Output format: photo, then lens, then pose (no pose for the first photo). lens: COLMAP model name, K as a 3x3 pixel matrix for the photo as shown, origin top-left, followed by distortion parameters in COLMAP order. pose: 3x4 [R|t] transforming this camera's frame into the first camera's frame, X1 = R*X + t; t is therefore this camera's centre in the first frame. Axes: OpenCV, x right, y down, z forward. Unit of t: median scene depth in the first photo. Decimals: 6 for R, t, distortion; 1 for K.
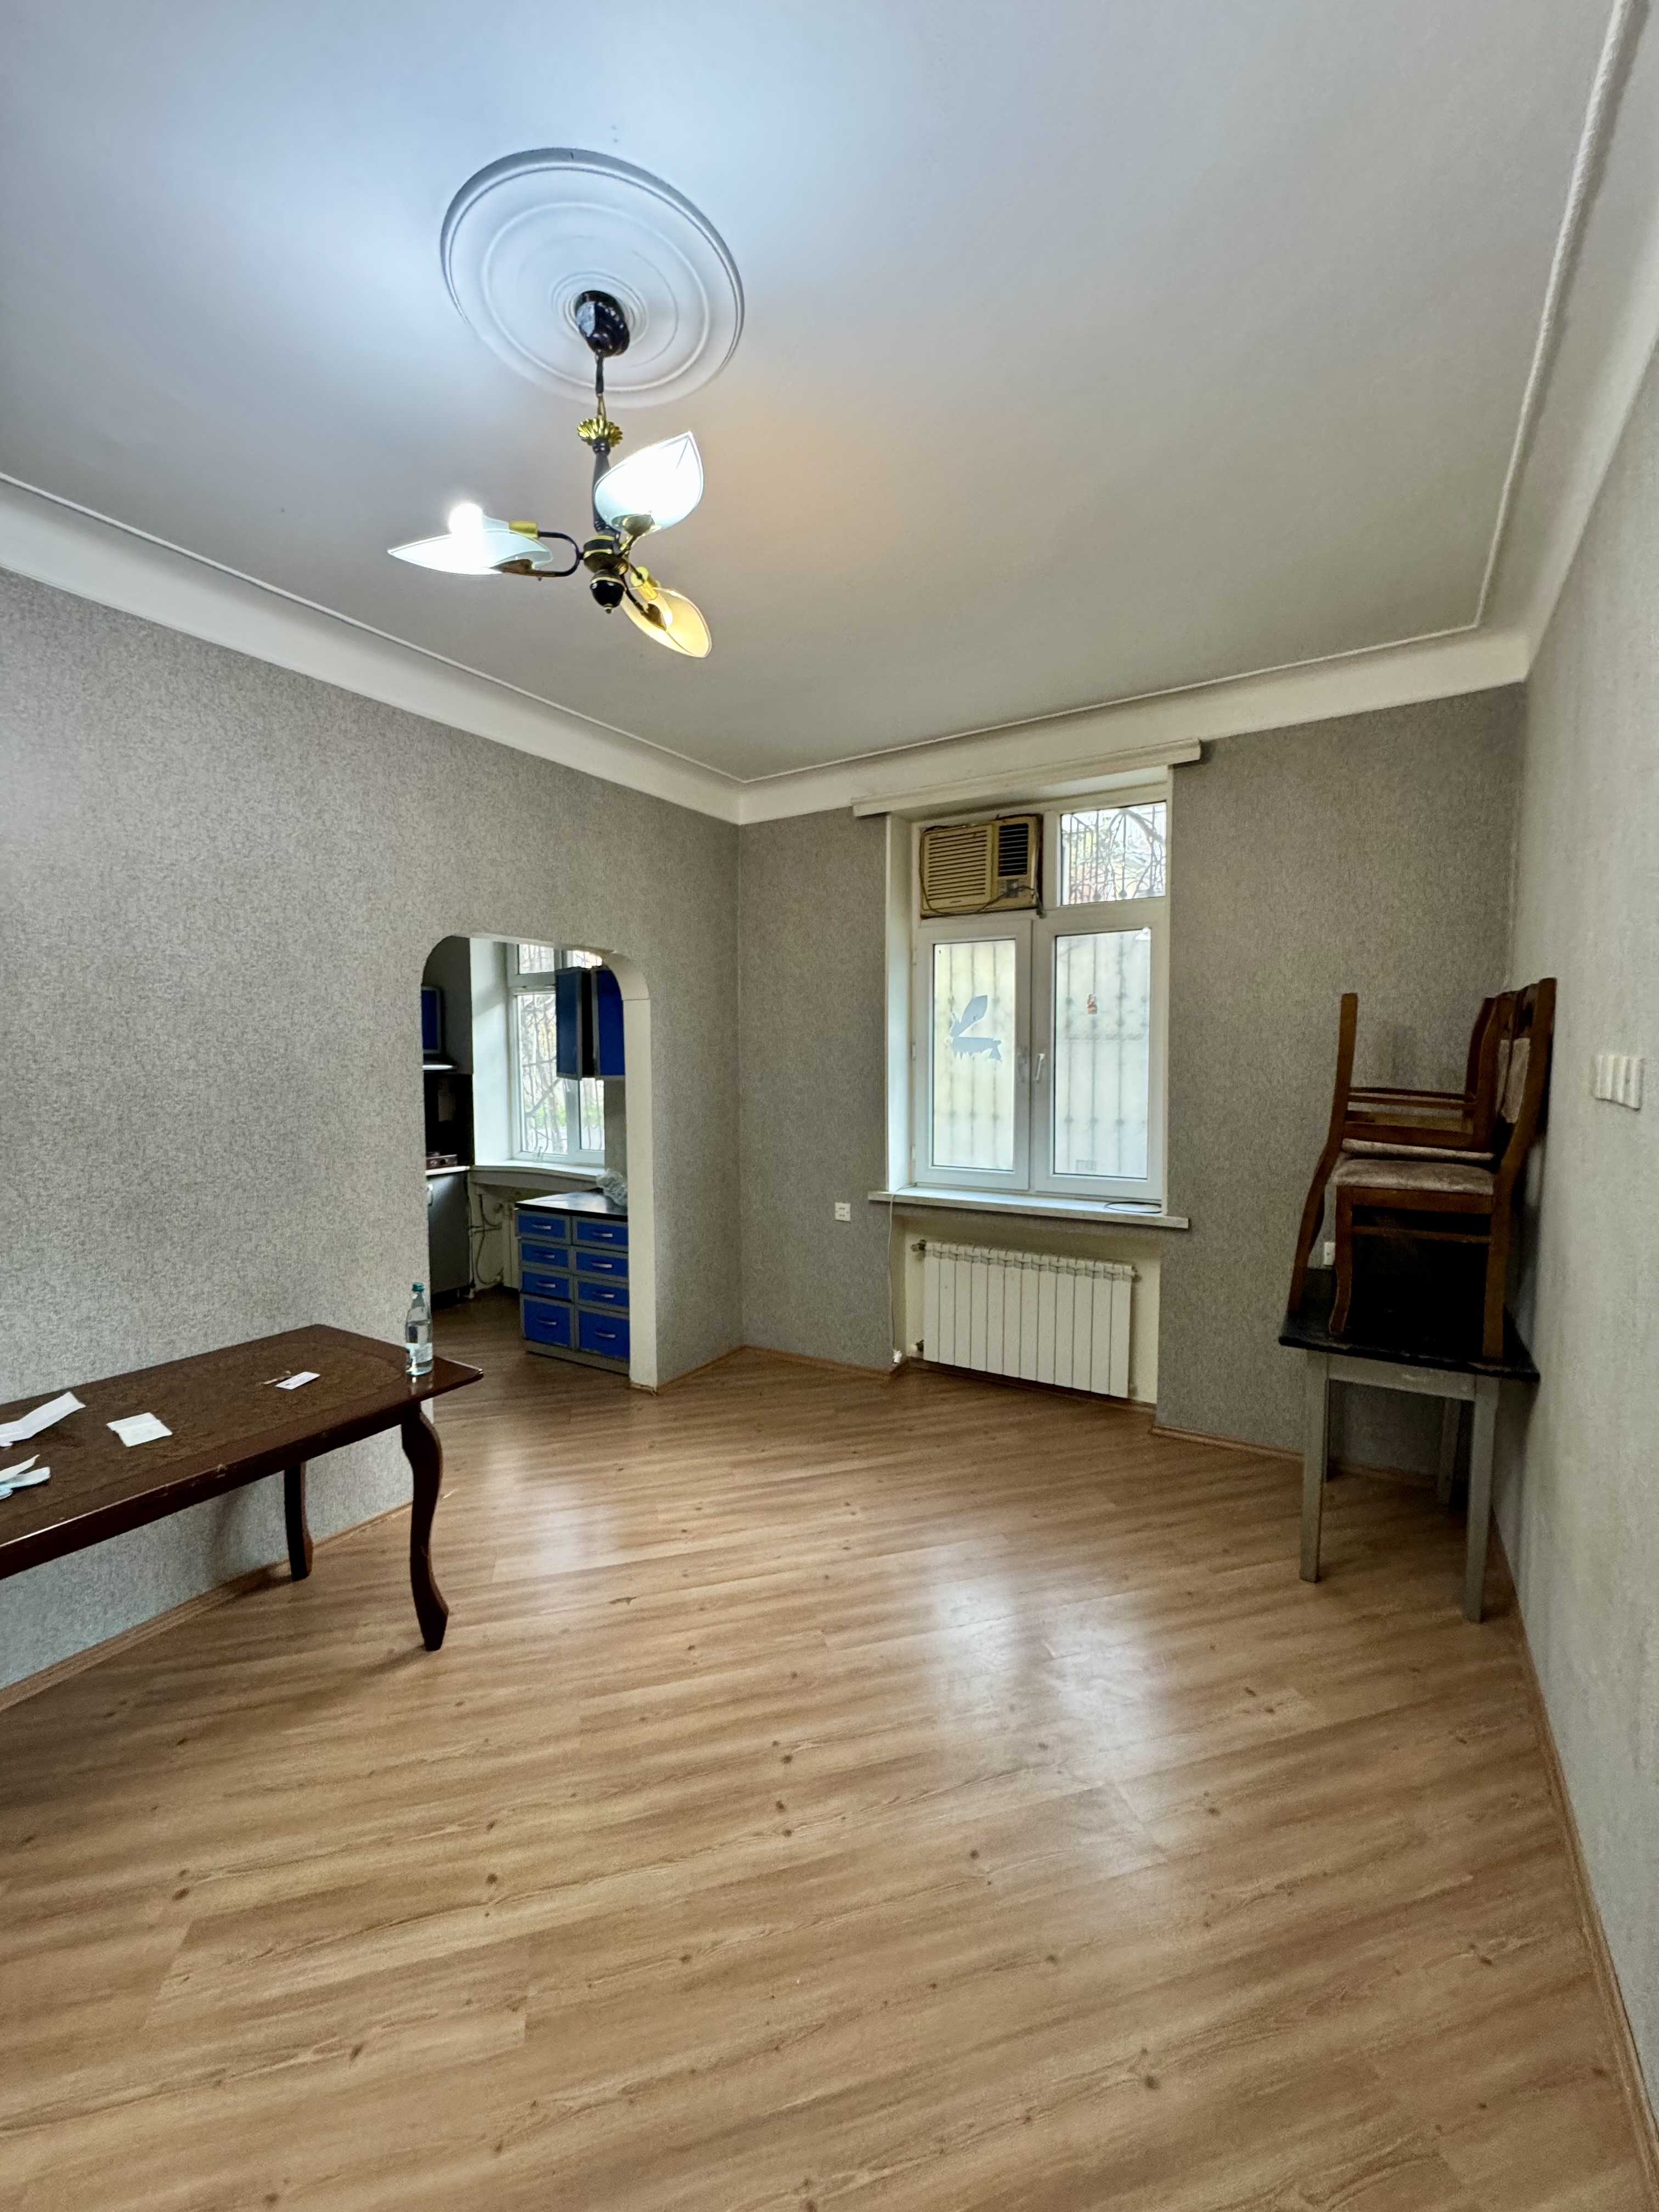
lens RADIAL K [[880.9, 0, 834.8], [0, 880.9, 1105.2], [0, 0, 1]] dist [-0.006894, 0.000951]
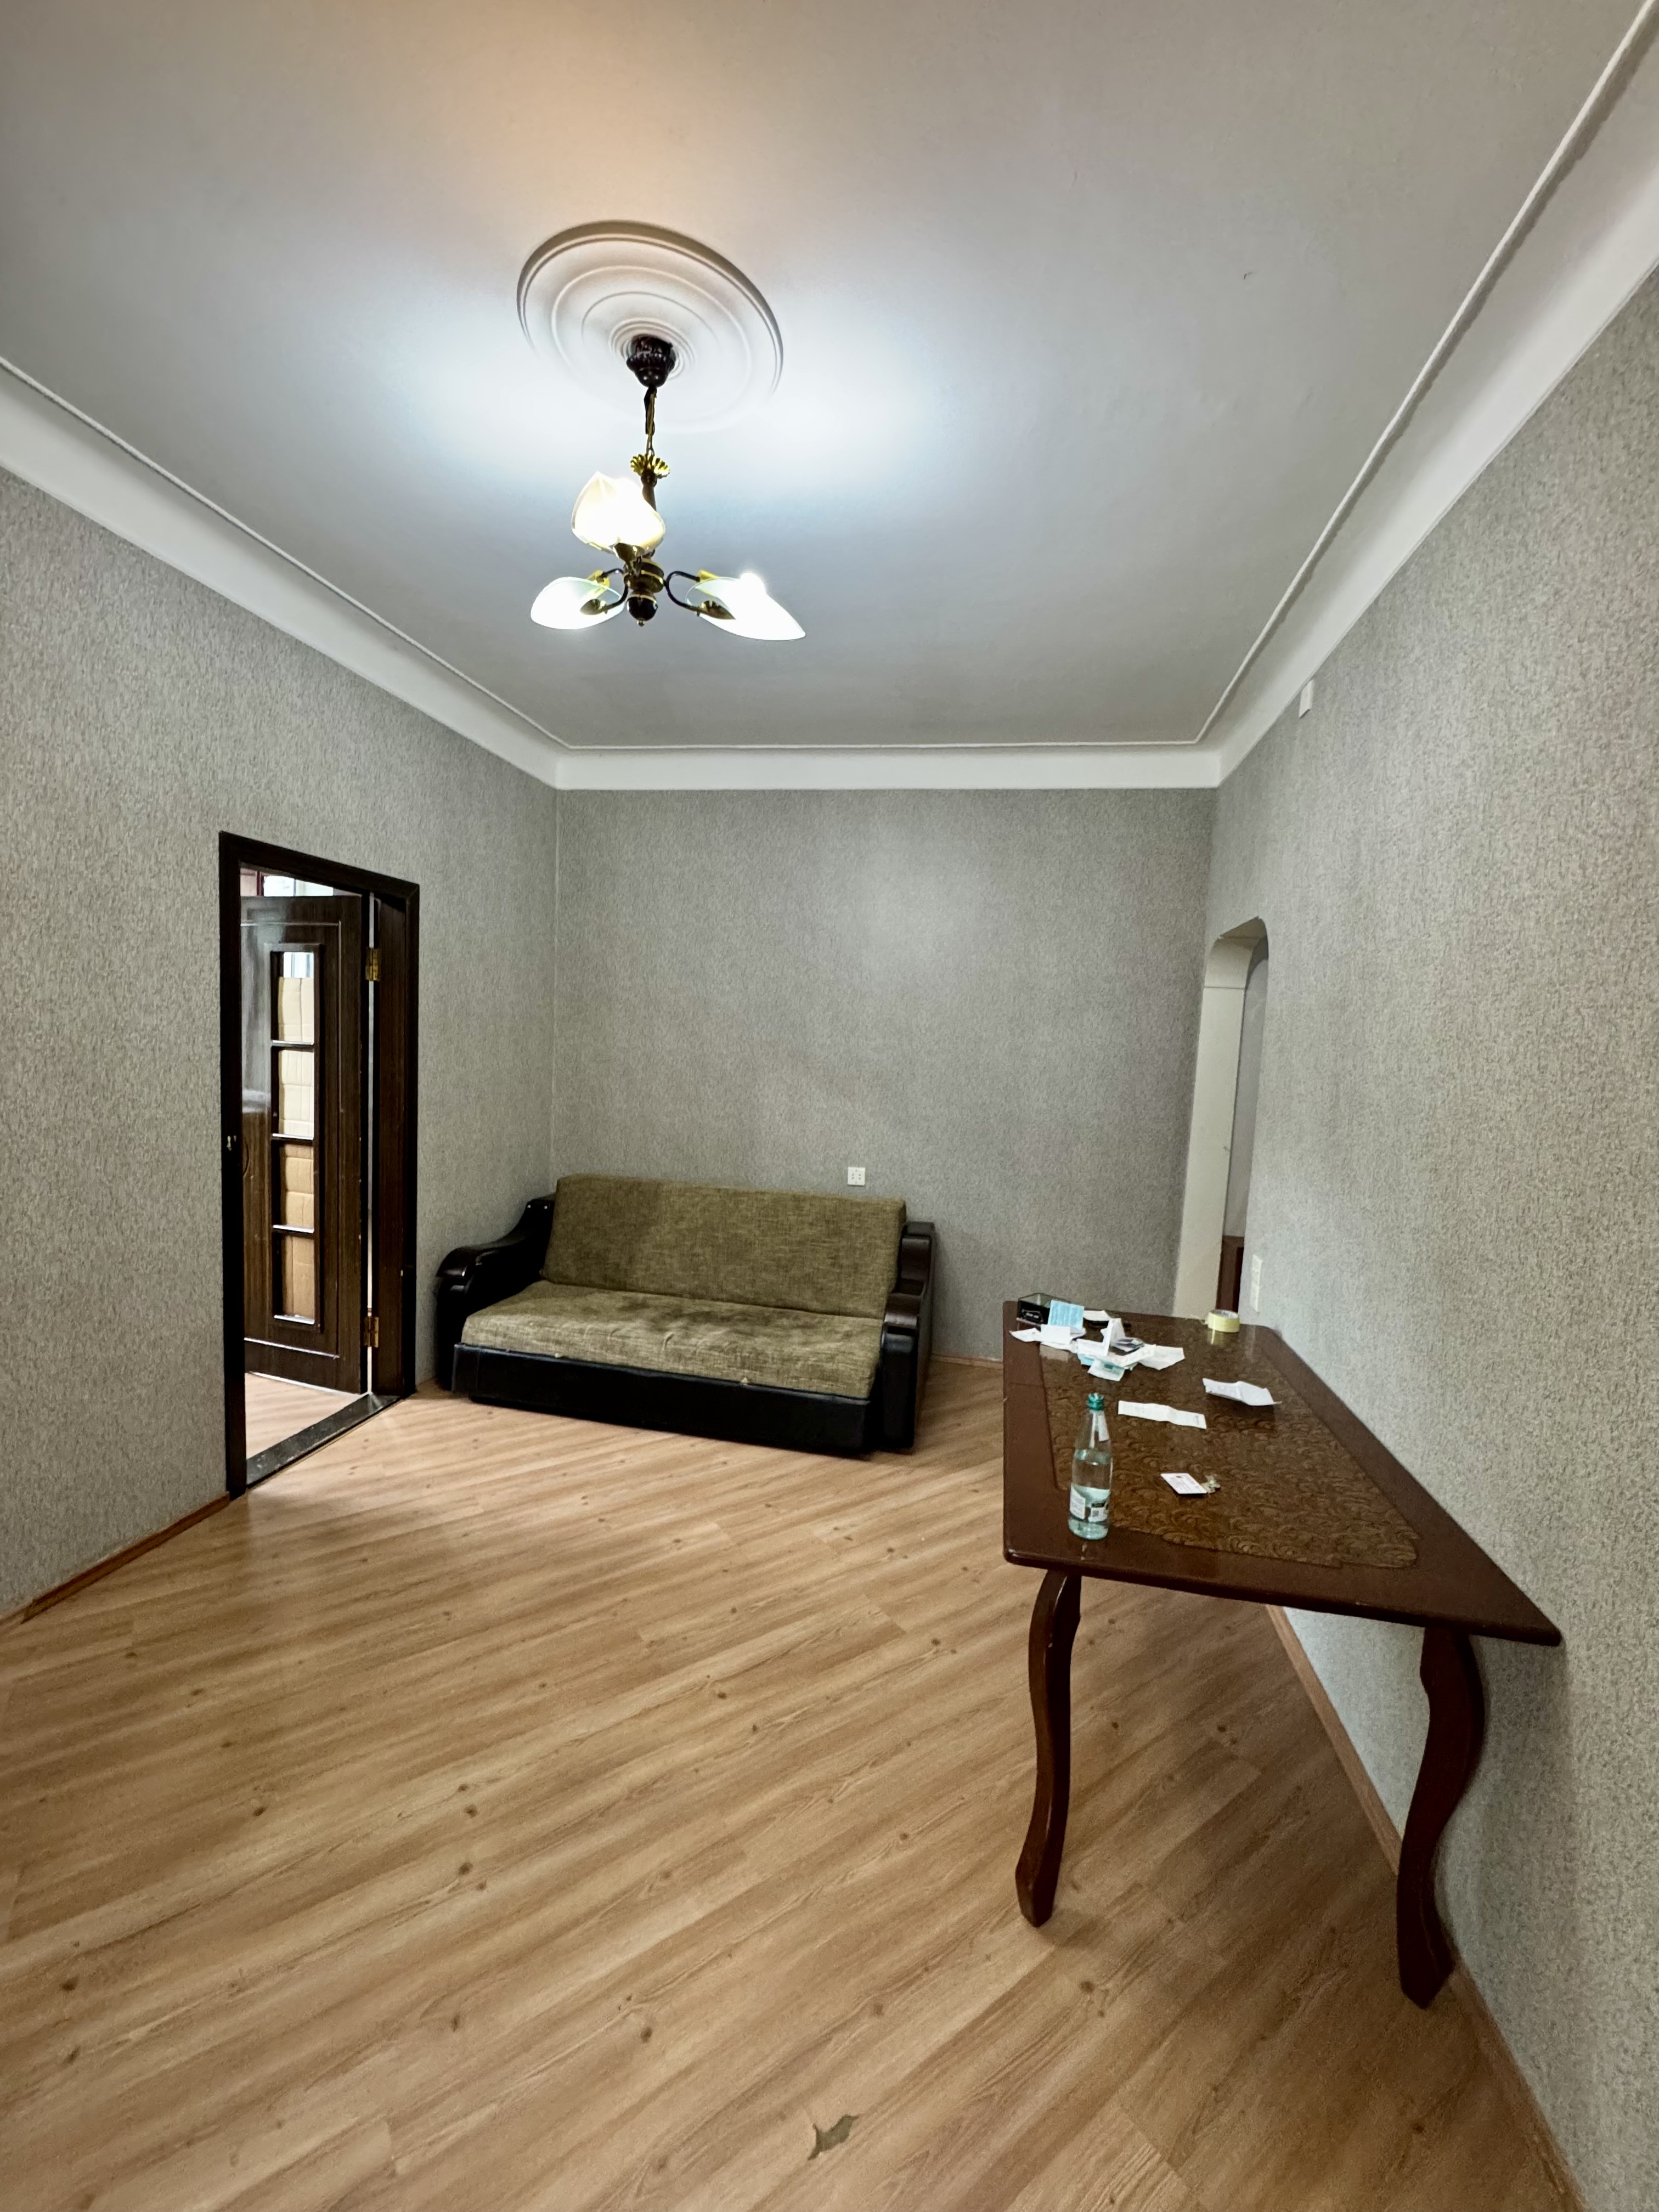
lens RADIAL K [[880.9, 0, 826.9], [0, 880.9, 1101.2], [0, 0, 1]] dist [-0.006894, 0.000951]
pose [[-0.937927, -0.012506, -0.346606, -0.040251], [-0.062633, 0.989027, 0.133802, -0.050857], [0.341129, 0.147205, -0.928419, 0.907554]]
